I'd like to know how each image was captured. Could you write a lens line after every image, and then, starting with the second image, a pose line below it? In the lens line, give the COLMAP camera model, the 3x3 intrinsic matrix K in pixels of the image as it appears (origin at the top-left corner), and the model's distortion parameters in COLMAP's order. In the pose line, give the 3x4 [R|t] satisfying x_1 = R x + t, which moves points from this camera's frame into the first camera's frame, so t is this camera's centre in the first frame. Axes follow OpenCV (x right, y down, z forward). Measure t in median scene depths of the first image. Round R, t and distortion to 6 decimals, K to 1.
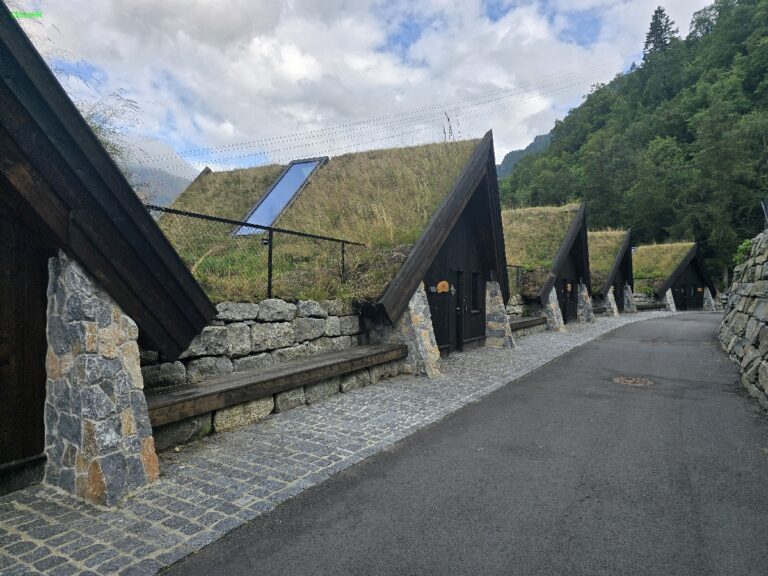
lens RADIAL K [[511.5, 0, 381.2], [0, 511.5, 291.2], [0, 0, 1]] dist [0.034968, -0.020979]
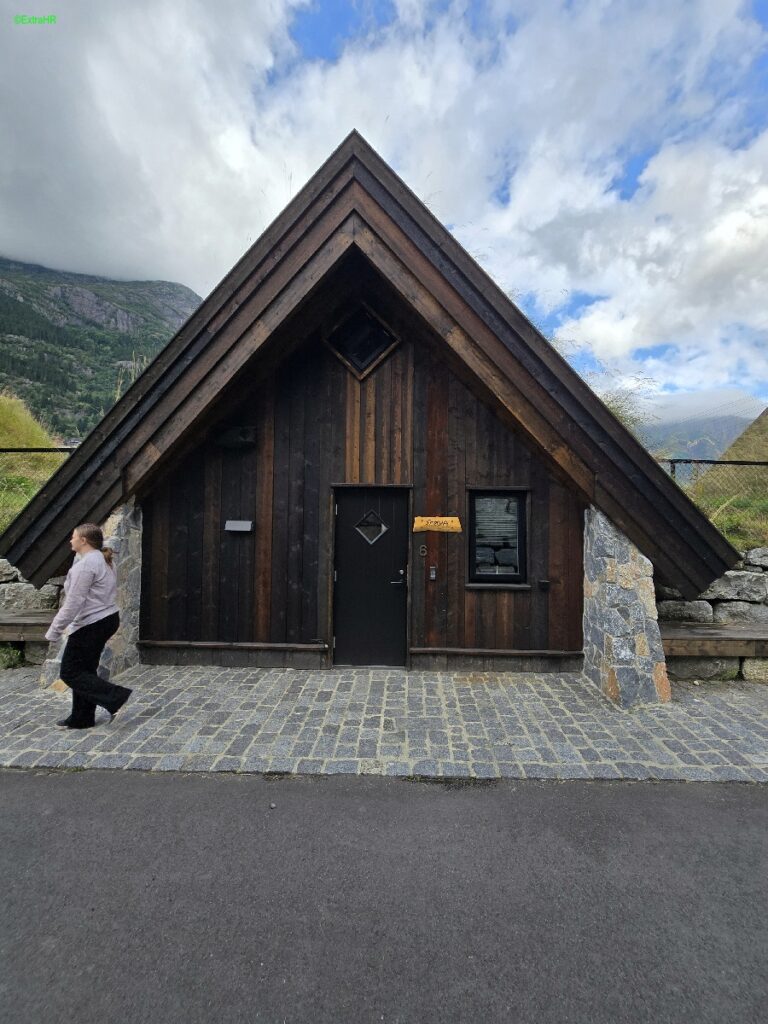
lens RADIAL K [[417.1, 0, 397.5], [0, 417.1, 518.9], [0, 0, 1]] dist [-0.003341, 0.001059]
pose [[0.469890, -0.007593, -0.882692, 0.098584], [-0.017486, 0.999687, -0.017908, -0.010857], [0.882552, 0.023850, 0.469610, 0.039328]]
